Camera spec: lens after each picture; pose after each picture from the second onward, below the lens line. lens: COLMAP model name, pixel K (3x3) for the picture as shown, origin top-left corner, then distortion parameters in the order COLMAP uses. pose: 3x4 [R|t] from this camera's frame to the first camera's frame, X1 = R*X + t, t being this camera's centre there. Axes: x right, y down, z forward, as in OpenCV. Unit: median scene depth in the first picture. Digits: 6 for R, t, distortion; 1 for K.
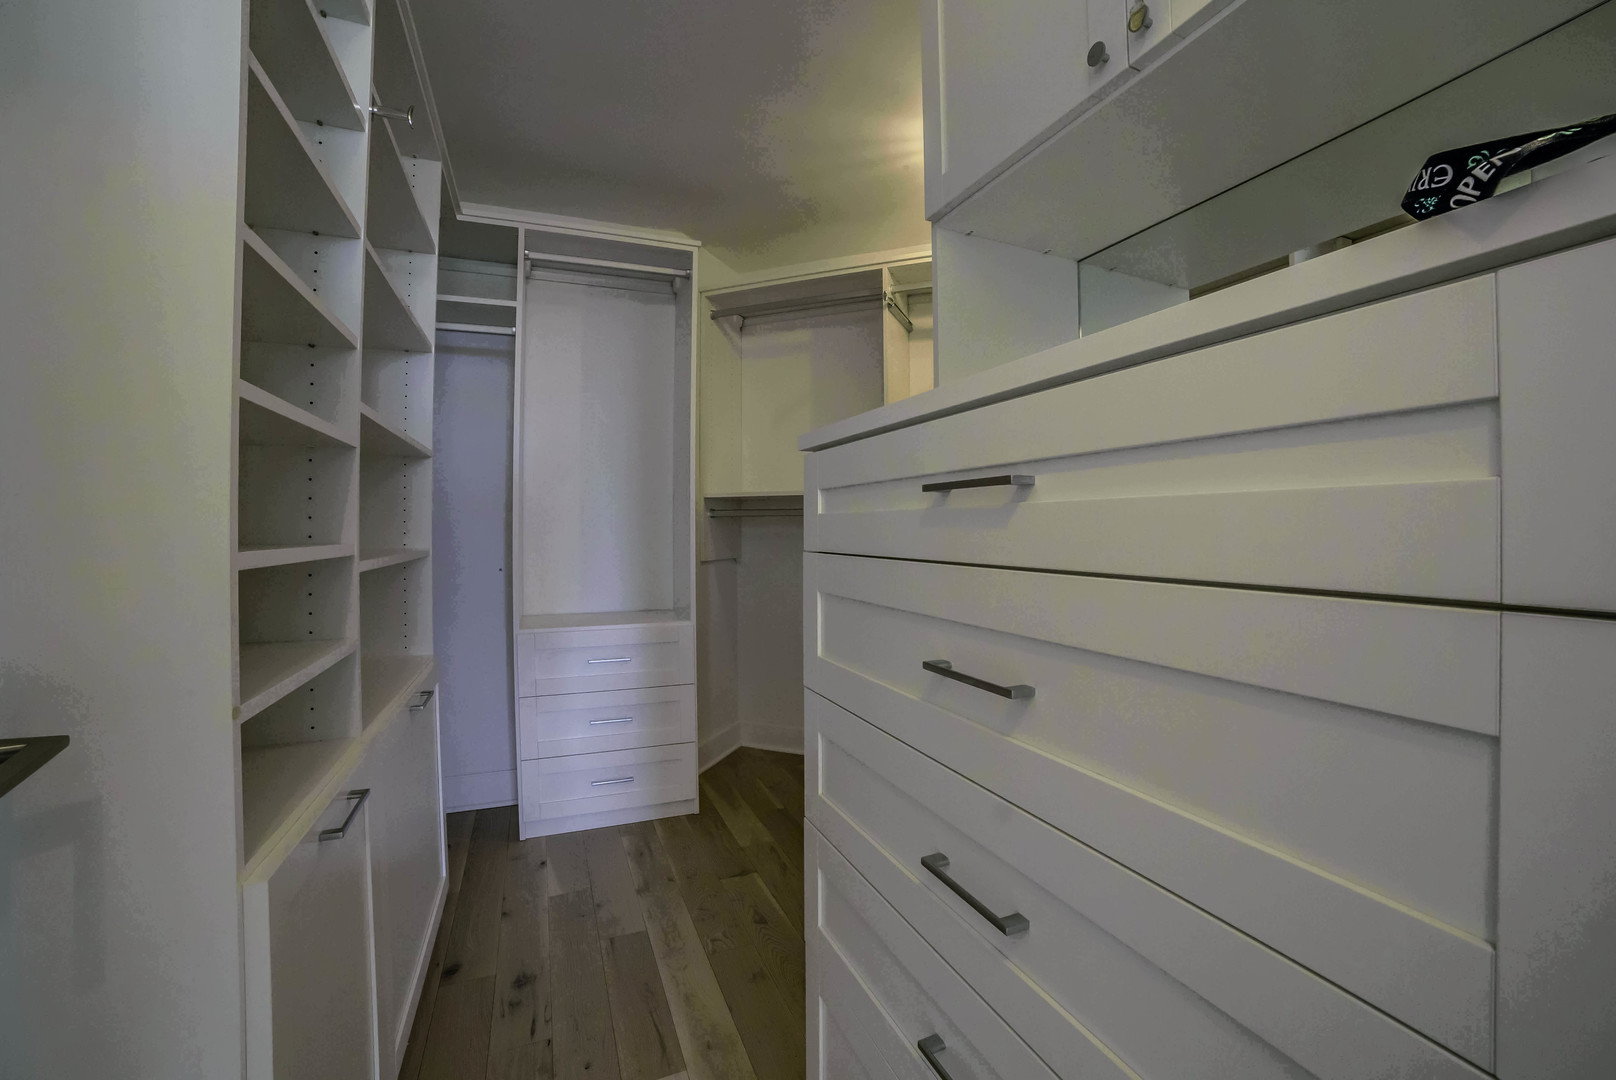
lens RADIAL K [[652.7, 0, 820.9], [0, 652.7, 525.8], [0, 0, 1]] dist [-0.105603, 0.035028]
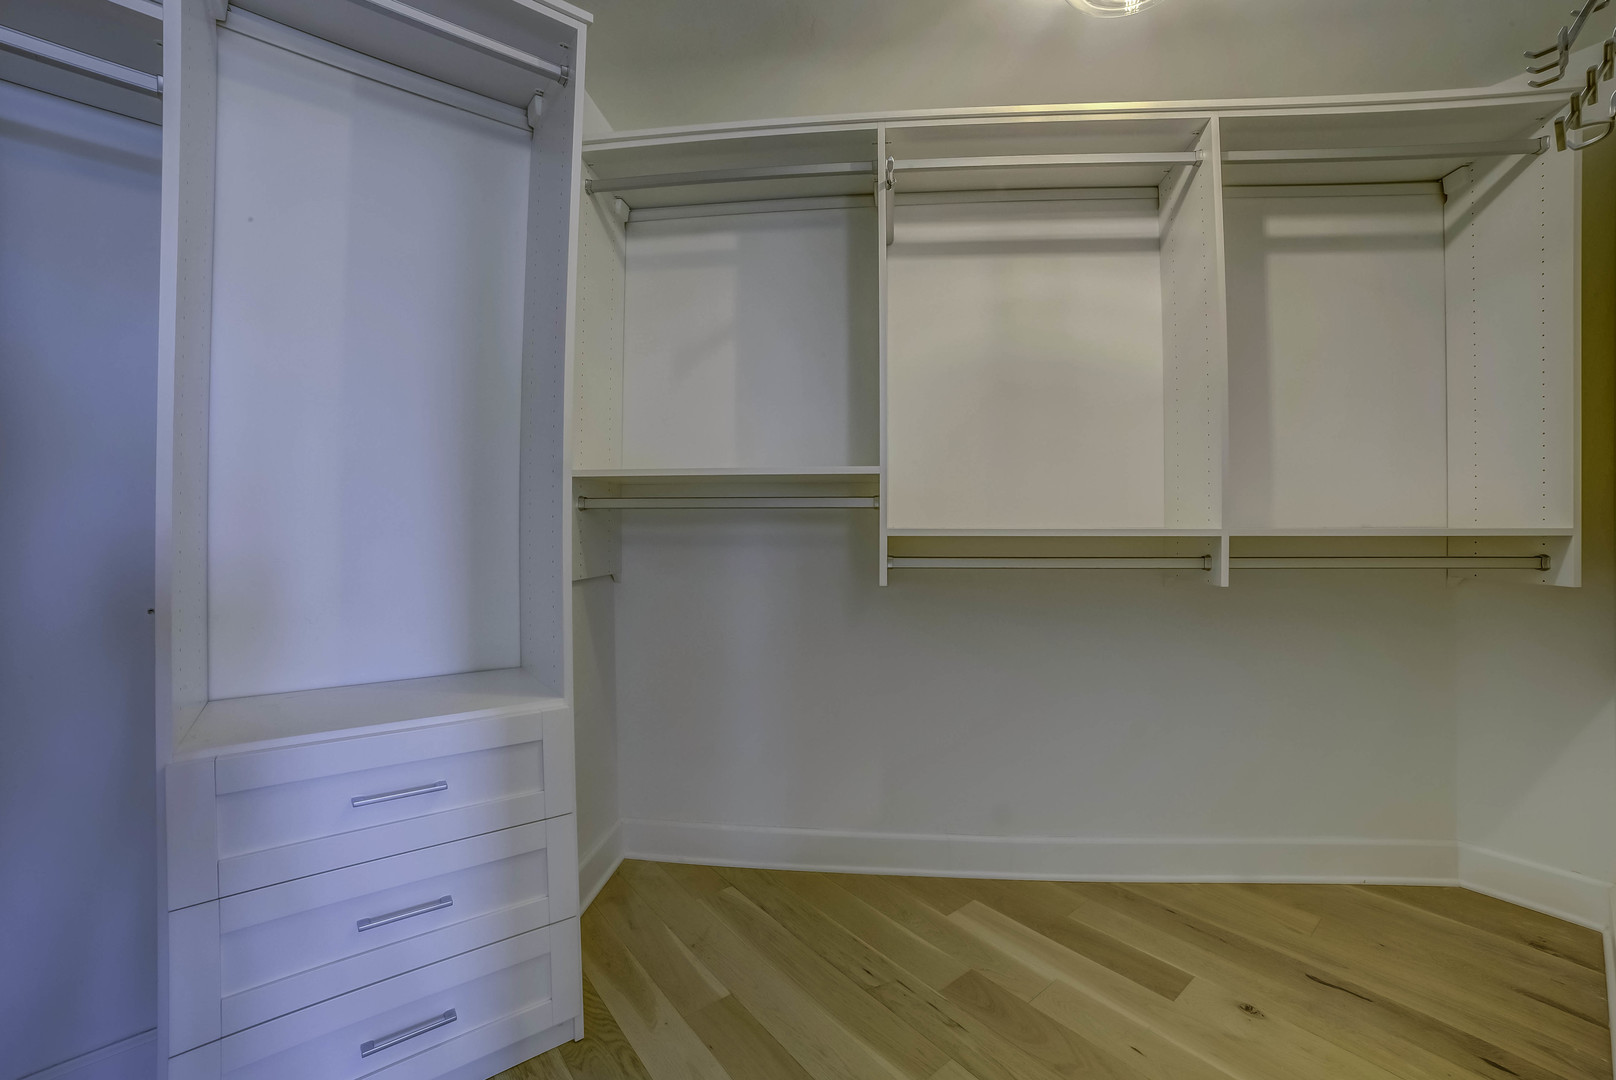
lens RADIAL K [[652.7, 0, 820.9], [0, 652.7, 525.8], [0, 0, 1]] dist [-0.105603, 0.035028]
pose [[0.964131, 0.004841, 0.265382, -0.198365], [-0.005240, 0.999986, 0.000796, 0.000629], [-0.265375, -0.002158, 0.964143, 0.630270]]
